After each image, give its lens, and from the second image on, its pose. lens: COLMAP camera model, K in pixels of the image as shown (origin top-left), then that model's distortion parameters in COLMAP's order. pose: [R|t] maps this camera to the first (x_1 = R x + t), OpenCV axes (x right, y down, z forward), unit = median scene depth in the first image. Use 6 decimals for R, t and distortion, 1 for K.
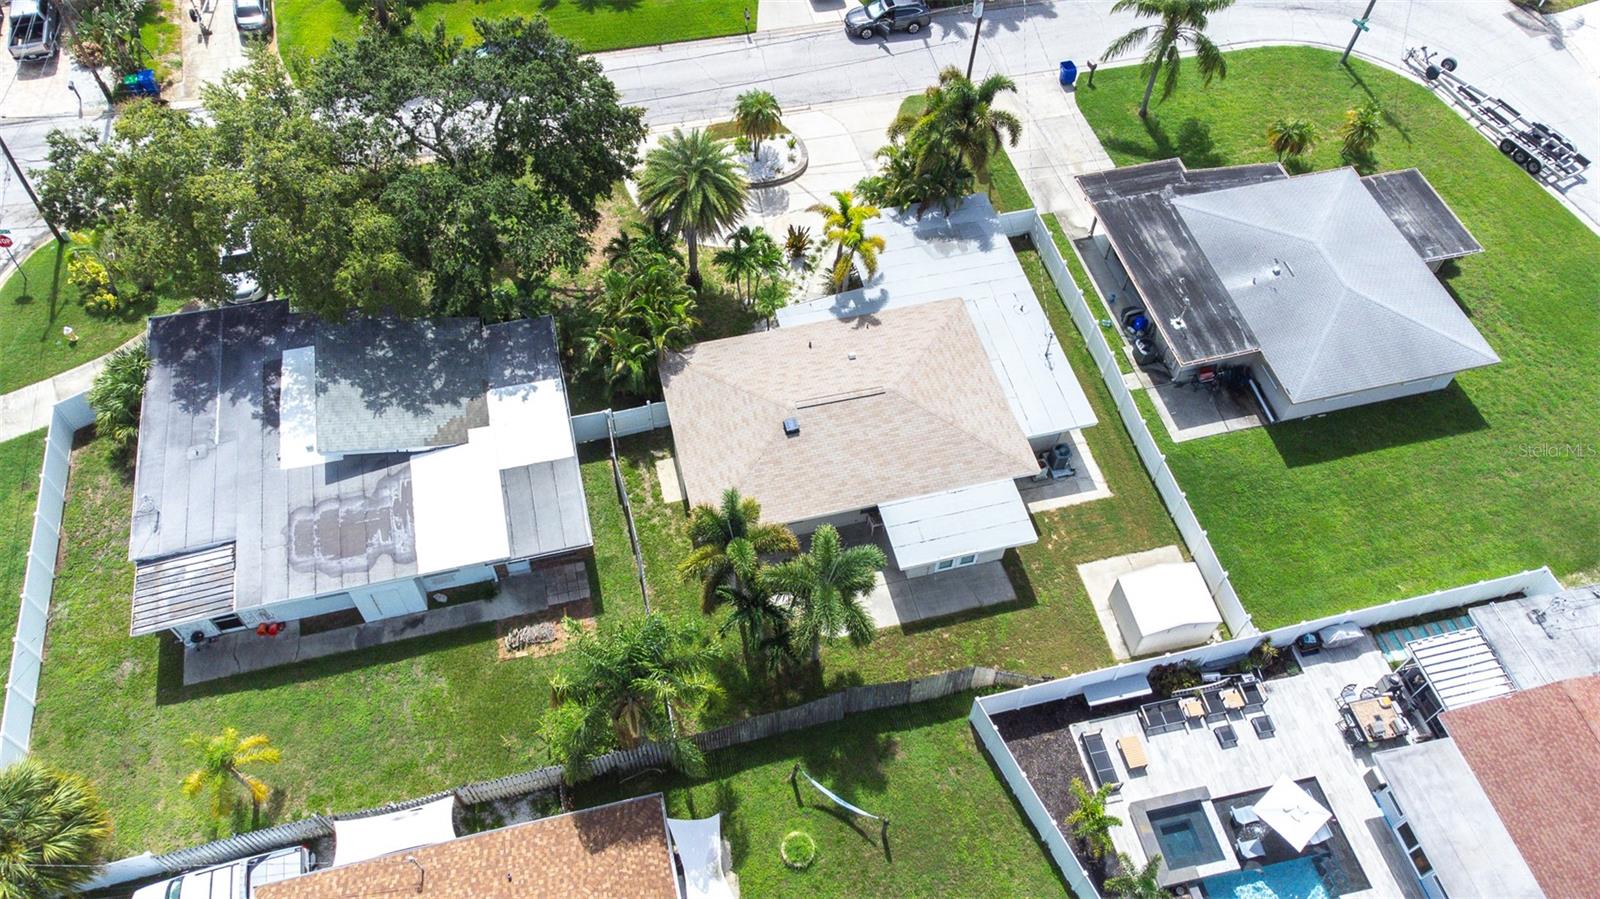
lens RADIAL K [[1200.0, 0, 794.3], [0, 1200.0, 441.1], [0, 0, 1]] dist [0.009638, 0.076880]
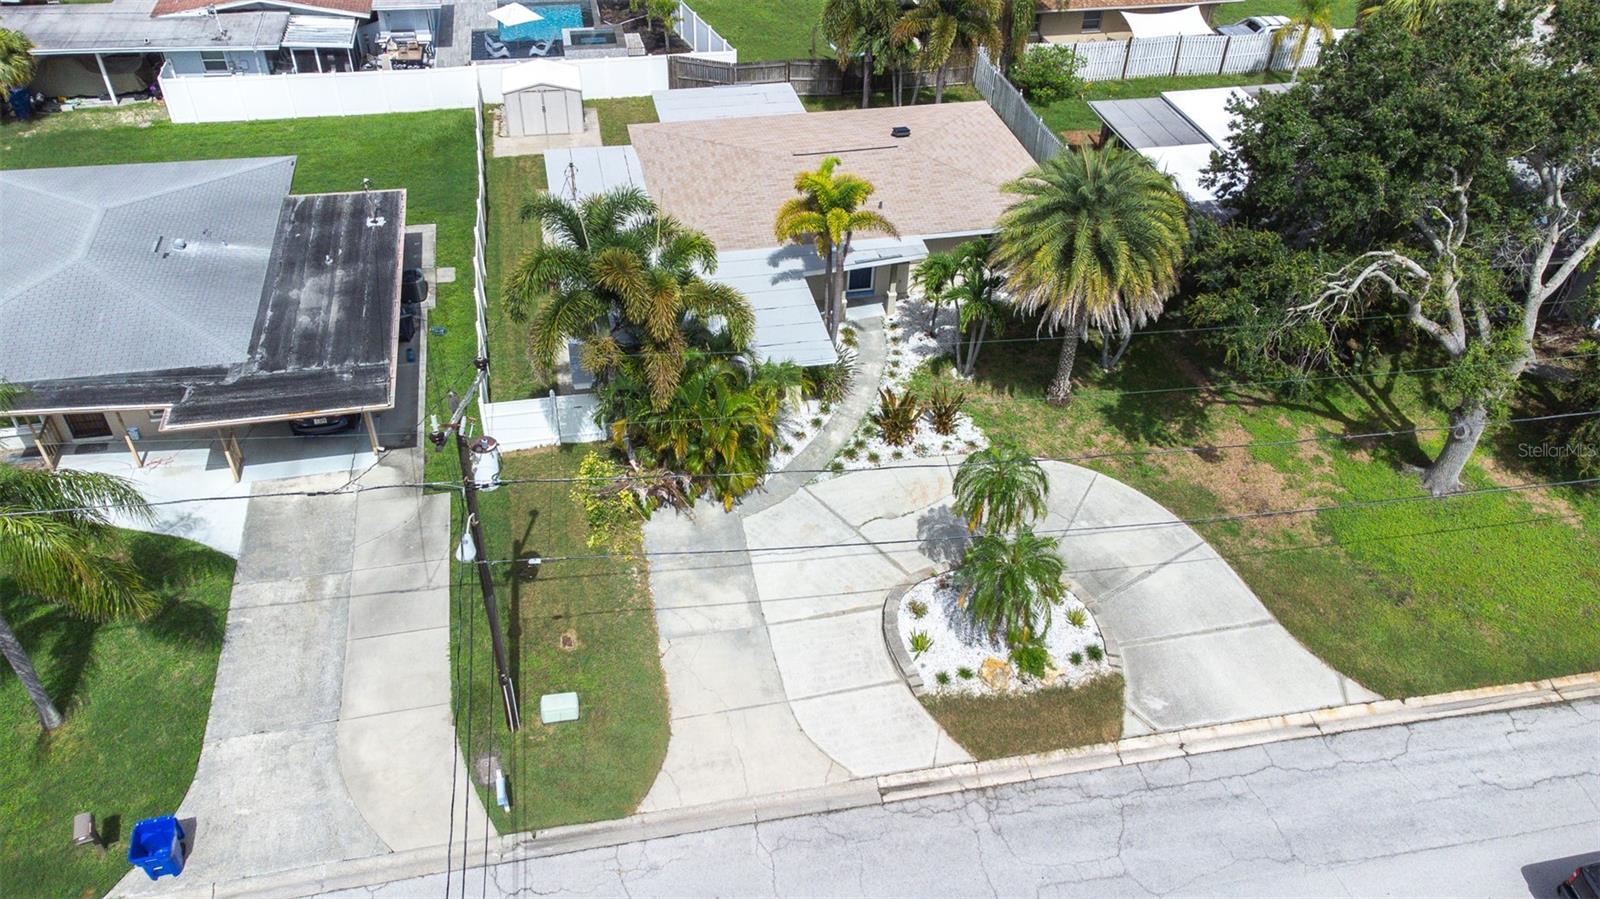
lens RADIAL K [[1200.0, 0, 798.8], [0, 1200.0, 441.5], [0, 0, 1]] dist [0.009638, 0.076880]
pose [[-0.998490, -0.054460, -0.007185, 0.064131], [-0.004141, -0.055807, 0.998433, -0.869227], [-0.054776, 0.996955, 0.055497, 1.125218]]
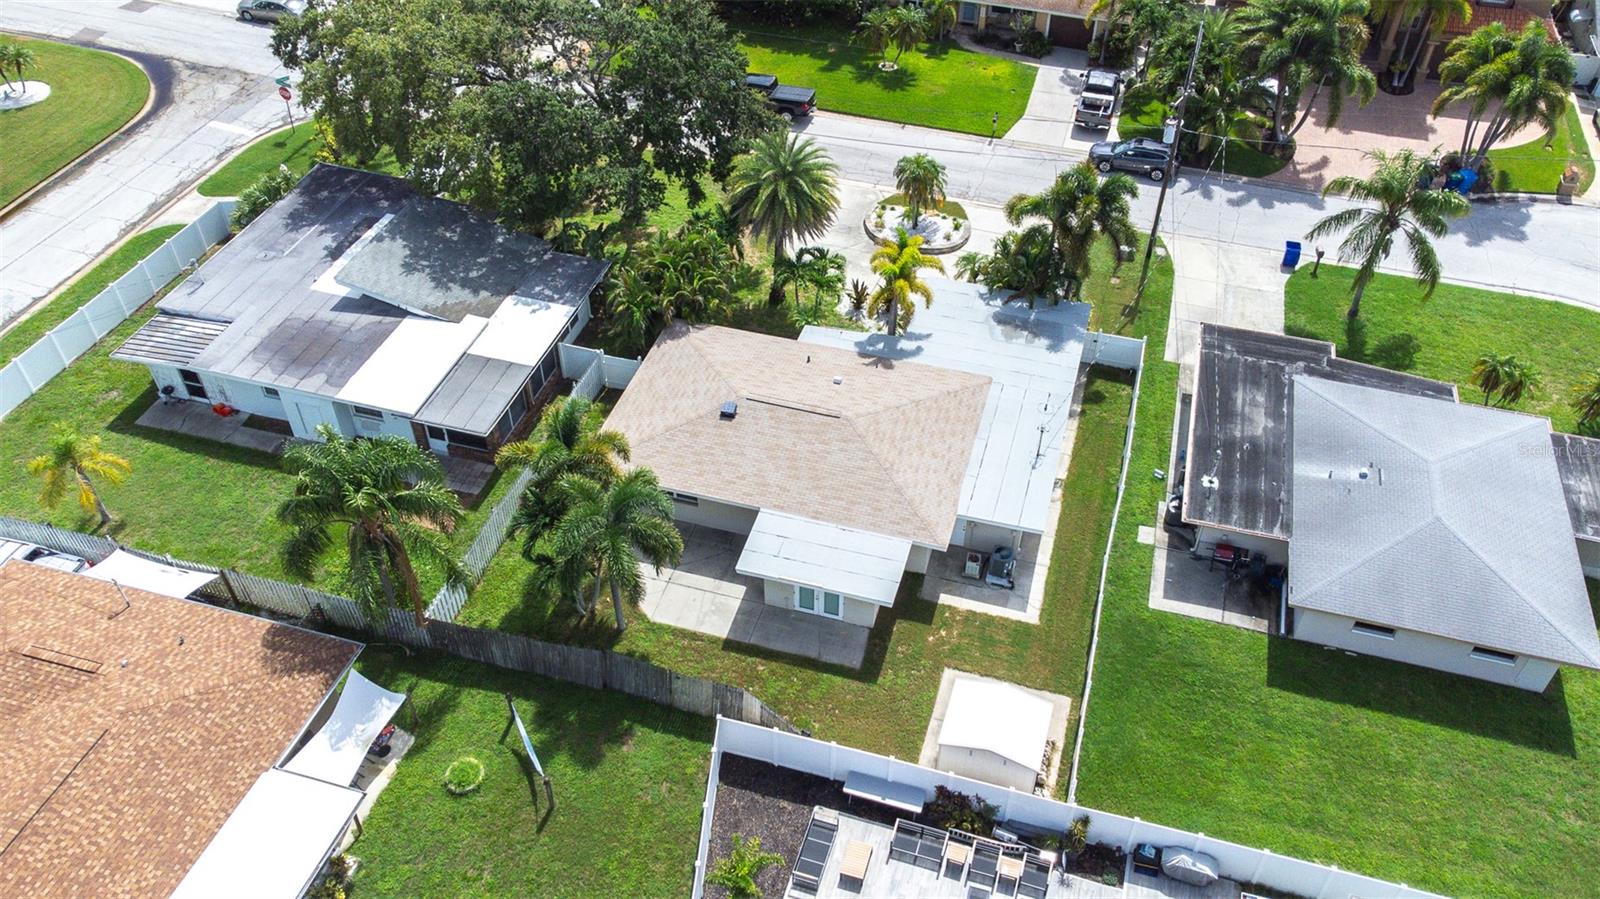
lens RADIAL K [[1263.8, 0, 837.1], [0, 1263.8, 421.5], [0, 0, 1]] dist [0.030488, 0.022167]
pose [[0.872181, 0.325666, -0.365023, 0.418991], [-0.399670, 0.904657, -0.147849, 0.104096], [0.282071, 0.274840, 0.919184, 0.102179]]
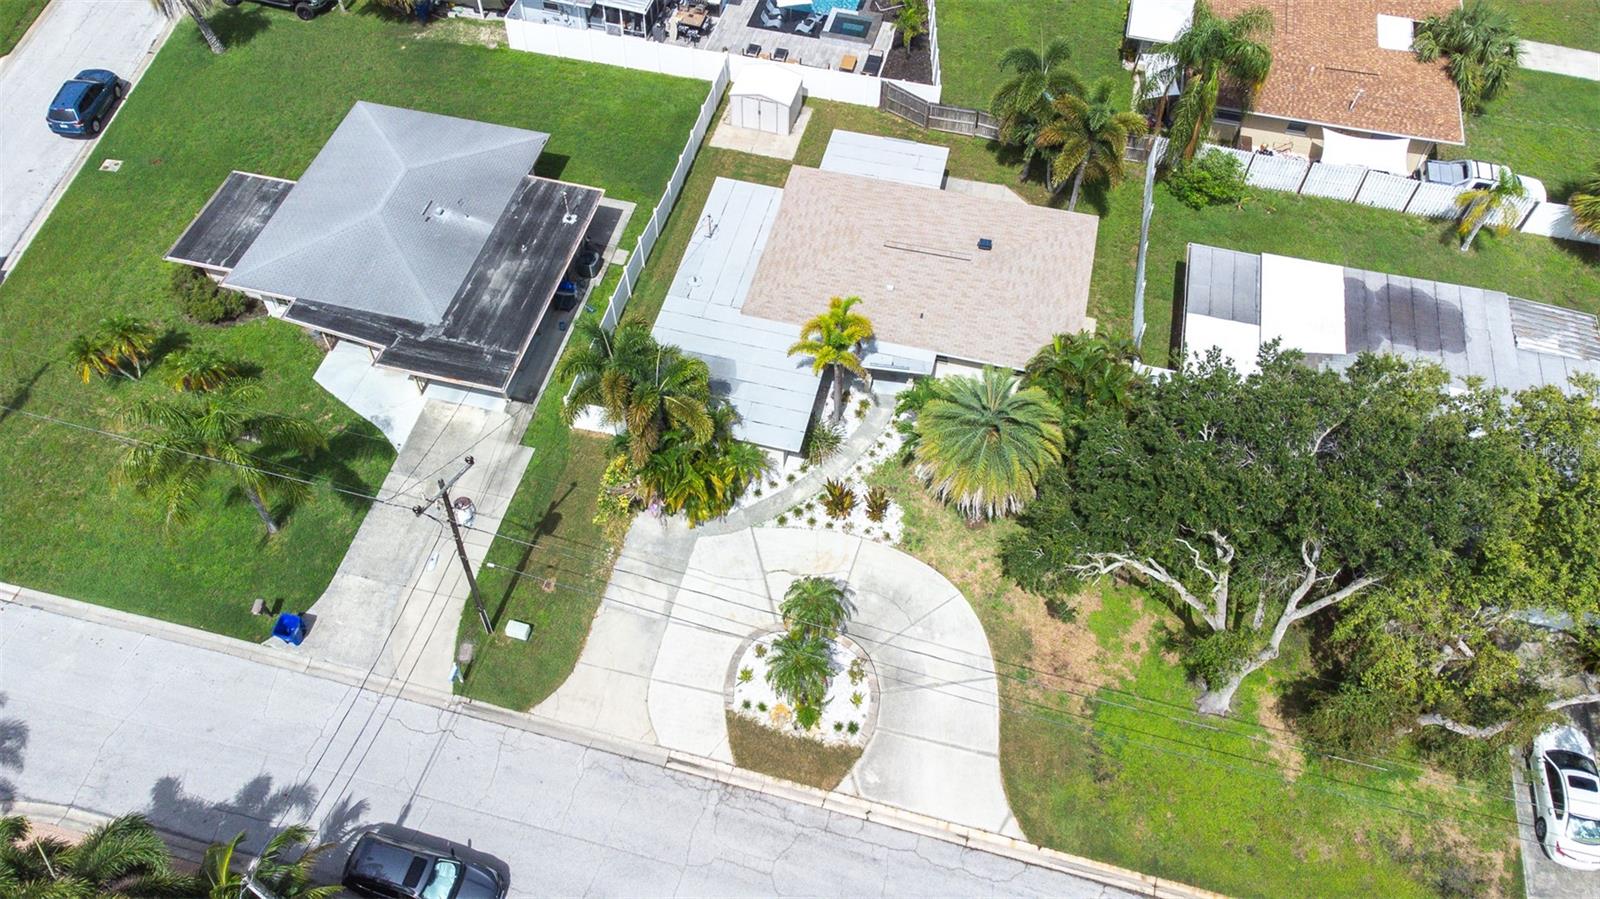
lens RADIAL K [[1200.0, 0, 795.2], [0, 1200.0, 448.3], [0, 0, 1]] dist [0.009638, 0.076880]
pose [[-0.884888, -0.391244, 0.252789, -0.183672], [0.357383, -0.222184, 0.907145, -1.025280], [-0.298749, 0.893064, 0.336432, 0.811848]]
